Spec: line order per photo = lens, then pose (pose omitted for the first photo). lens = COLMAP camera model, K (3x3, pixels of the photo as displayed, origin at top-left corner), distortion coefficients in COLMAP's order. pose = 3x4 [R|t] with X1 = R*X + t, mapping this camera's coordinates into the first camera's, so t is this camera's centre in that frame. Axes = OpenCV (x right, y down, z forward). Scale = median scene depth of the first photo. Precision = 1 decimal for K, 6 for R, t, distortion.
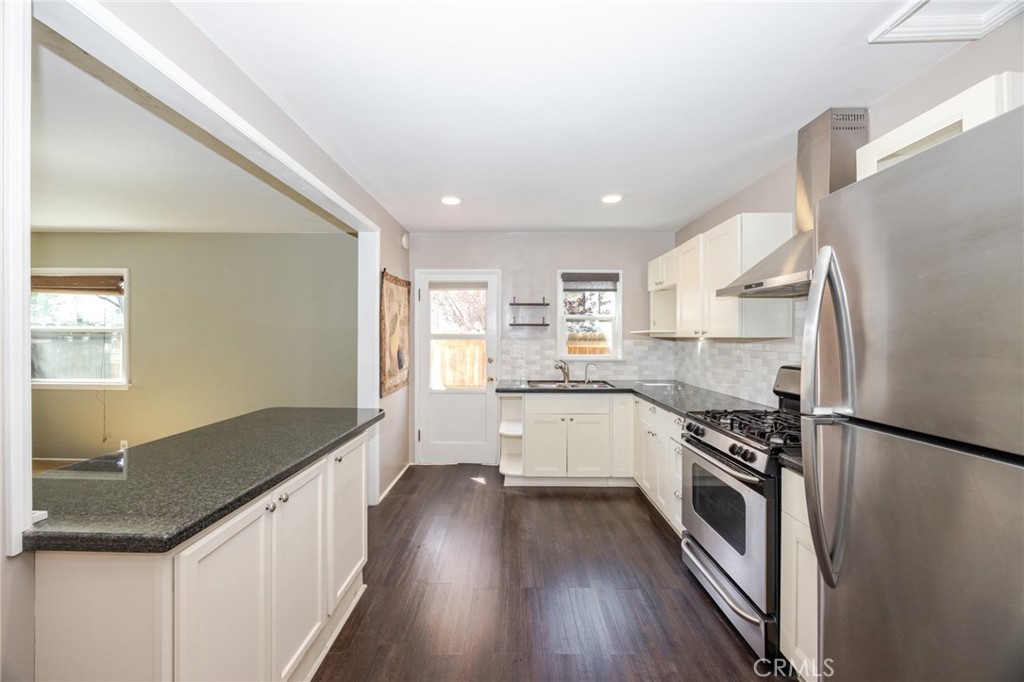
lens RADIAL K [[386.1, 0, 510.6], [0, 386.1, 337.1], [0, 0, 1]] dist [-0.007293, -0.000066]
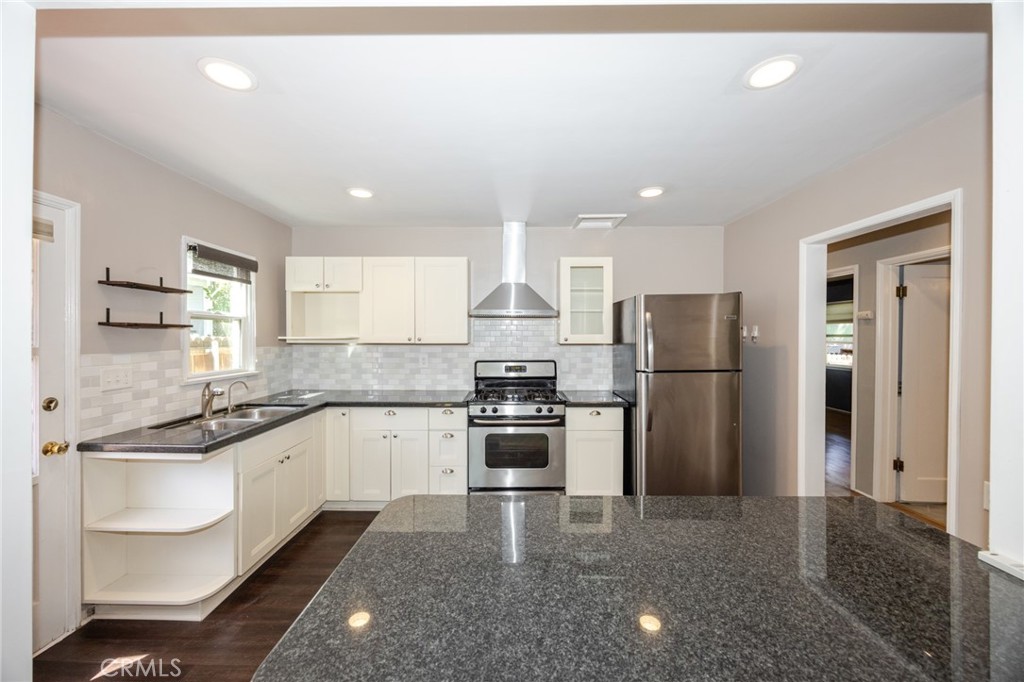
lens RADIAL K [[386.1, 0, 510.6], [0, 386.1, 337.1], [0, 0, 1]] dist [-0.007293, -0.000066]
pose [[-0.000531, -0.006889, 0.999976, -0.492665], [0.001079, 0.999976, 0.006889, -0.018495], [-0.999999, 0.001083, -0.000524, 0.493327]]
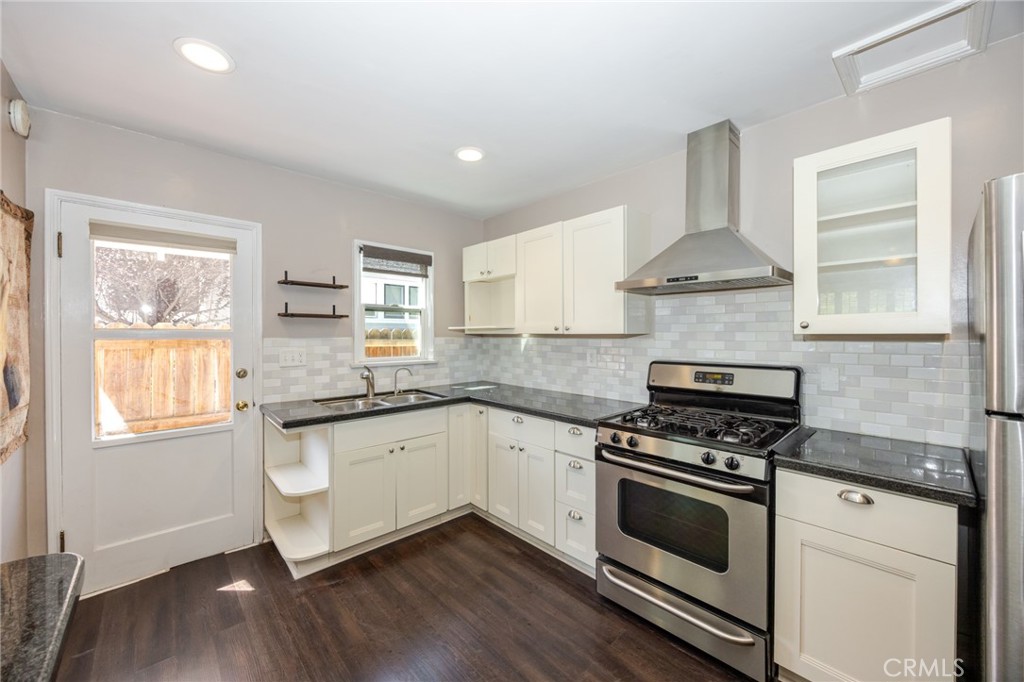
lens RADIAL K [[386.1, 0, 510.6], [0, 386.1, 337.1], [0, 0, 1]] dist [-0.007293, -0.000066]
pose [[0.726466, -0.007716, 0.687159, -0.161009], [0.002777, 0.999962, 0.008293, 0.000339], [-0.687197, -0.004117, 0.726459, 0.291749]]
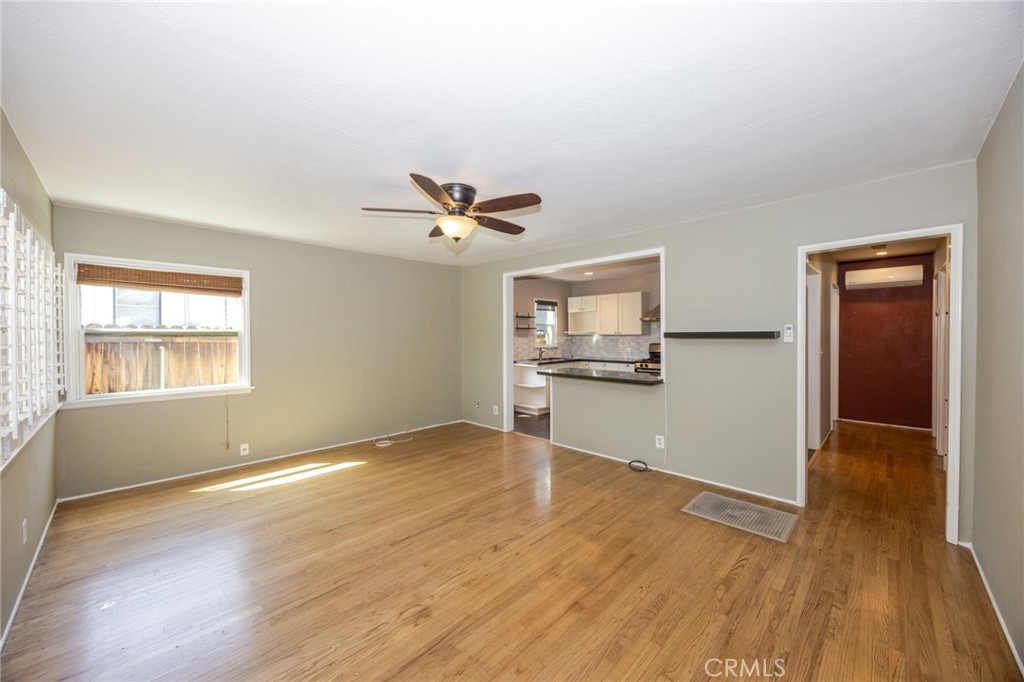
lens RADIAL K [[386.1, 0, 510.6], [0, 386.1, 337.1], [0, 0, 1]] dist [-0.007293, -0.000066]
pose [[0.700648, -0.013480, 0.713380, -1.267608], [0.010022, 0.999909, 0.009050, -0.009279], [-0.713437, 0.000808, 0.700719, -0.190718]]
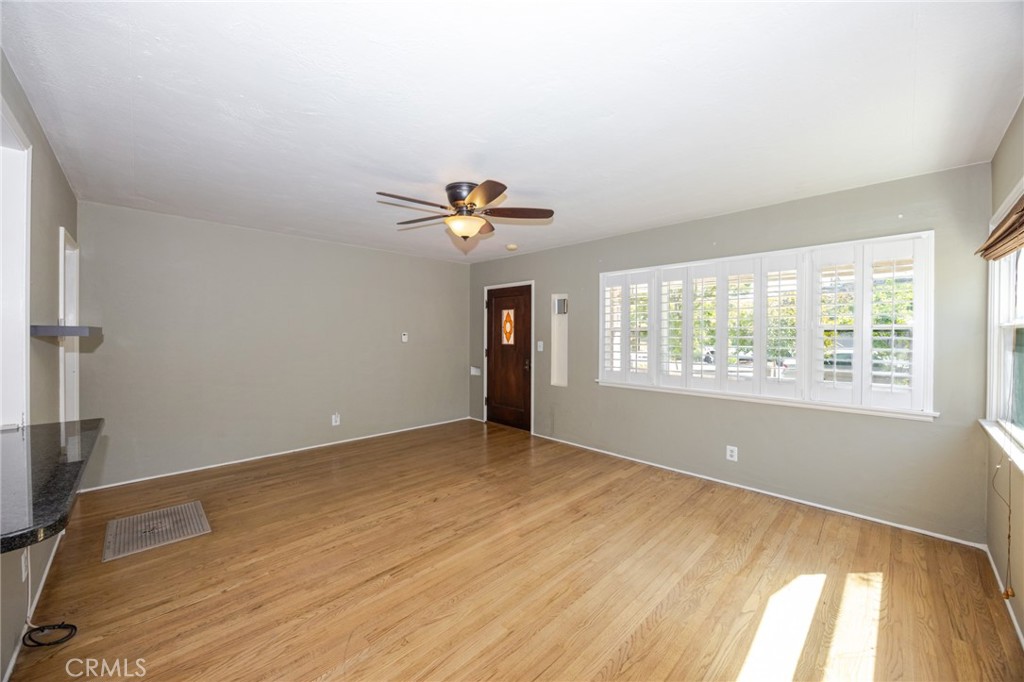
lens RADIAL K [[386.1, 0, 510.6], [0, 386.1, 337.1], [0, 0, 1]] dist [-0.007293, -0.000066]
pose [[-0.710543, -0.003335, -0.703646, -0.401297], [-0.009733, 0.999940, 0.005088, -0.002339], [0.703587, 0.010464, -0.710532, 0.925341]]
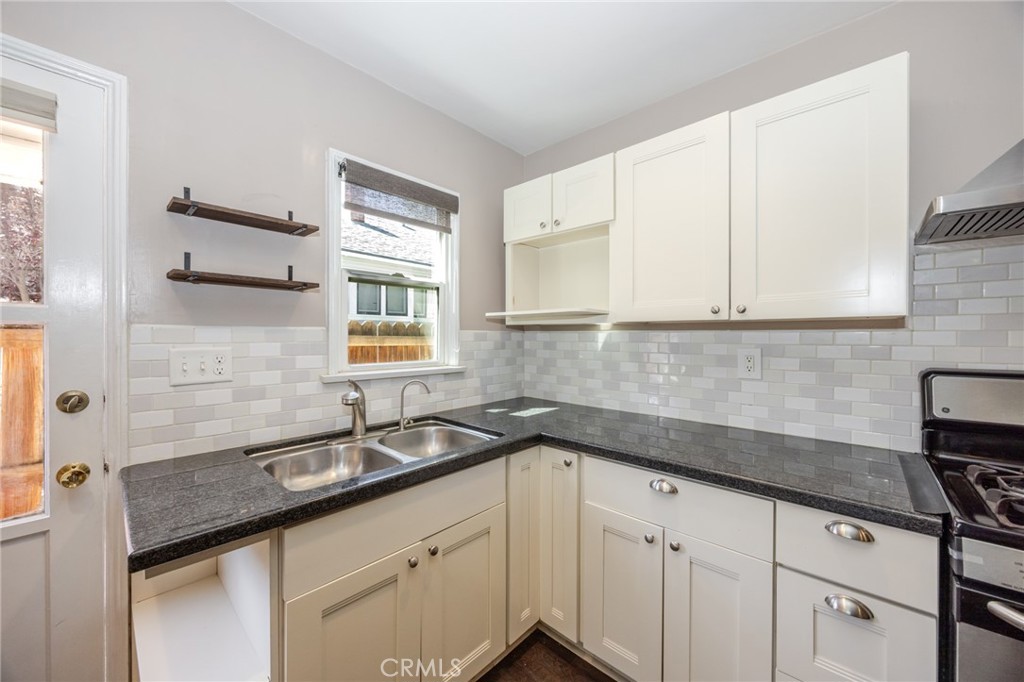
lens RADIAL K [[386.1, 0, 510.6], [0, 386.1, 337.1], [0, 0, 1]] dist [-0.007293, -0.000066]
pose [[0.672244, -0.003362, 0.740322, -0.044849], [-0.000451, 0.999988, 0.004950, 0.014330], [-0.740329, -0.003662, 0.672234, 0.613180]]
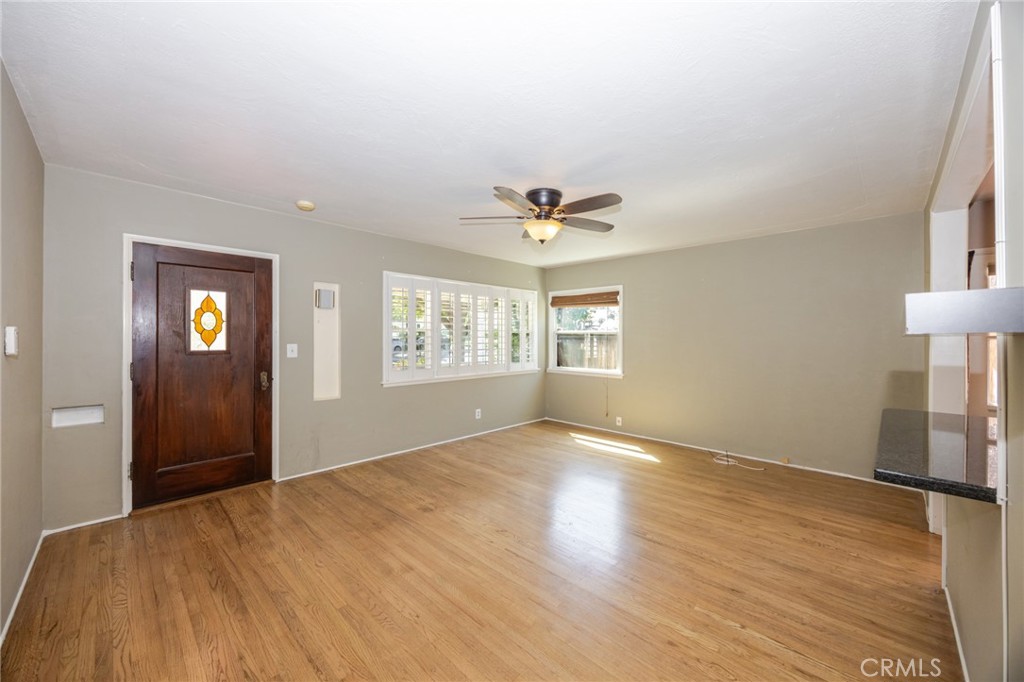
lens RADIAL K [[386.1, 0, 510.6], [0, 386.1, 337.1], [0, 0, 1]] dist [-0.007293, -0.000066]
pose [[0.719380, -0.004109, -0.694605, -0.373773], [-0.001508, 0.999971, -0.007477, 0.007708], [0.694615, 0.006427, 0.719353, -0.205880]]
